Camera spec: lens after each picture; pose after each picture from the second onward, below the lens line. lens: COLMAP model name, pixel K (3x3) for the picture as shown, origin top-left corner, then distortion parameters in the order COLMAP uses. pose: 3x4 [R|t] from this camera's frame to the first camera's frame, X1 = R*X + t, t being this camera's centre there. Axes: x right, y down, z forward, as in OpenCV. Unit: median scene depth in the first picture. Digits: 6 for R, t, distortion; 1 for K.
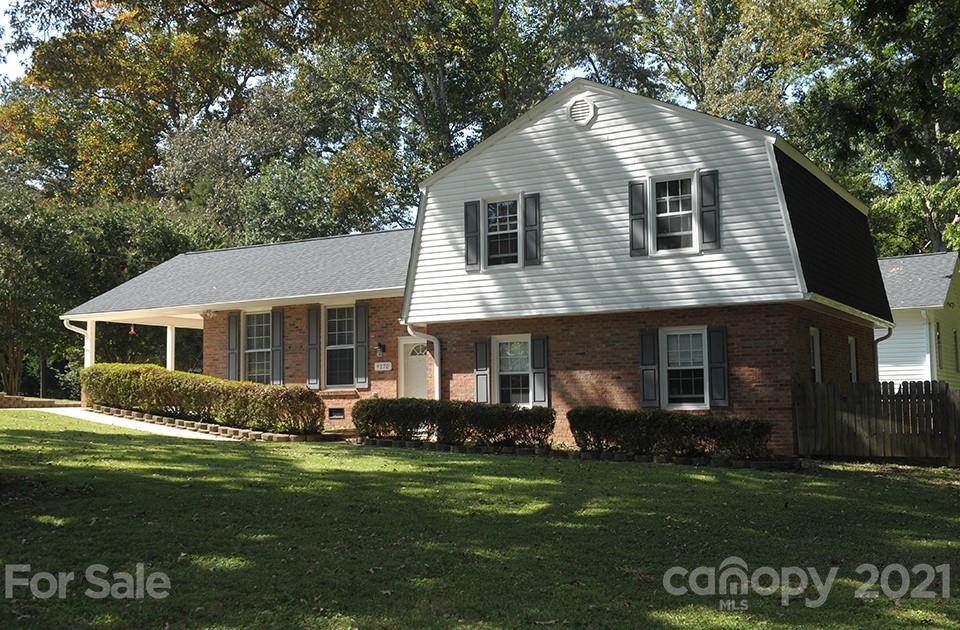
lens RADIAL K [[1019.3, 0, 480.0], [0, 1019.3, 315.0], [0, 0, 1]] dist [-0.001968, -0.004655]
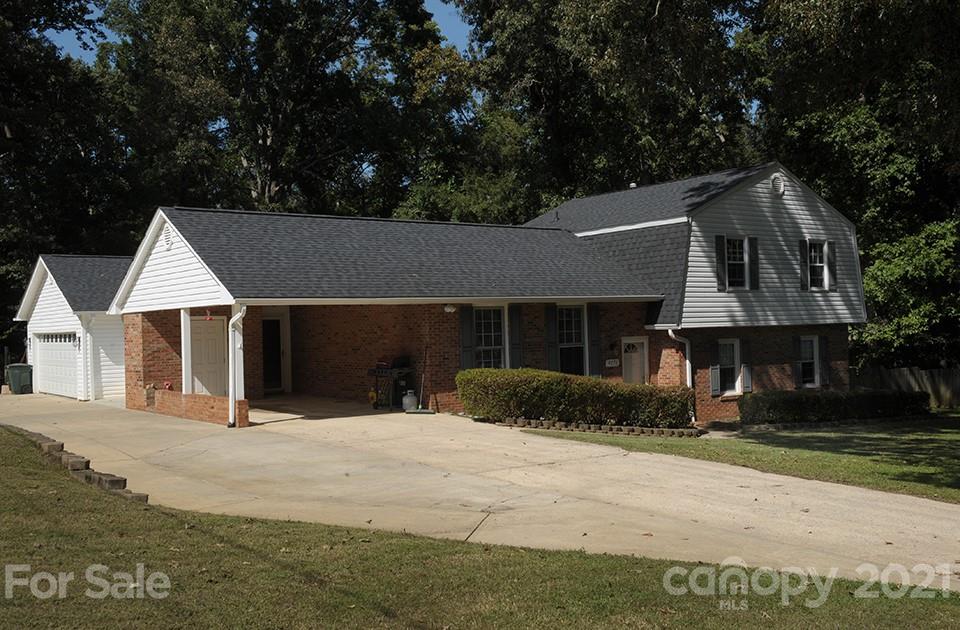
lens RADIAL K [[970.6, 0, 480.0], [0, 970.6, 315.0], [0, 0, 1]] dist [-0.003050, -0.003417]
pose [[0.398816, 0.013672, 0.916929, -1.277123], [-0.058573, 0.998227, 0.010592, -0.005741], [-0.915158, -0.057932, 0.398910, 0.798191]]
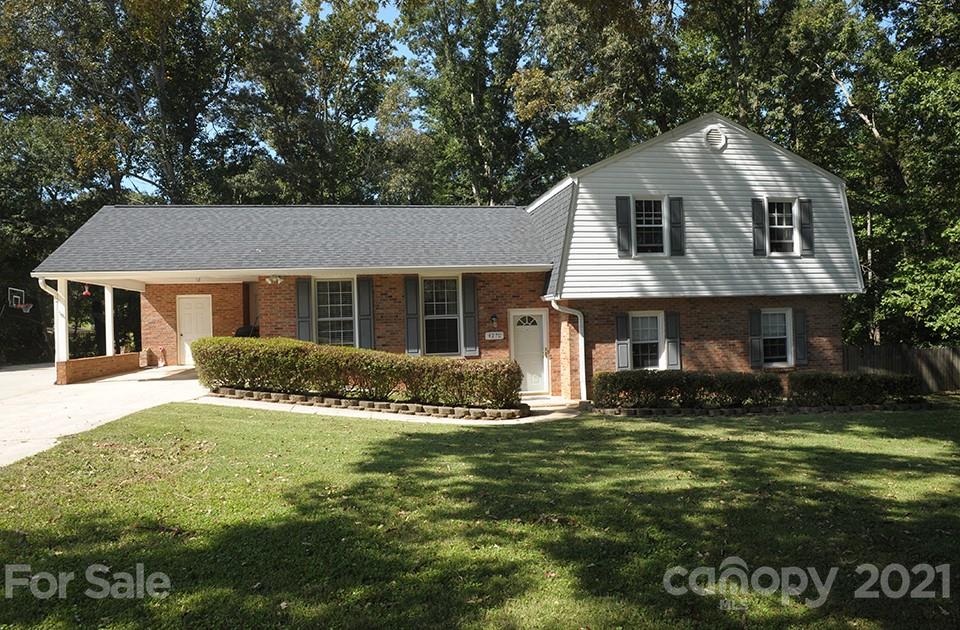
lens RADIAL K [[658.8, 0, 480.0], [0, 658.8, 315.0], [0, 0, 1]] dist [-0.068334, 0.000448]
pose [[0.768985, 0.000134, 0.639267, -0.626224], [-0.038934, 0.998153, 0.046625, -0.004364], [-0.638080, -0.060743, 0.767570, 0.529529]]
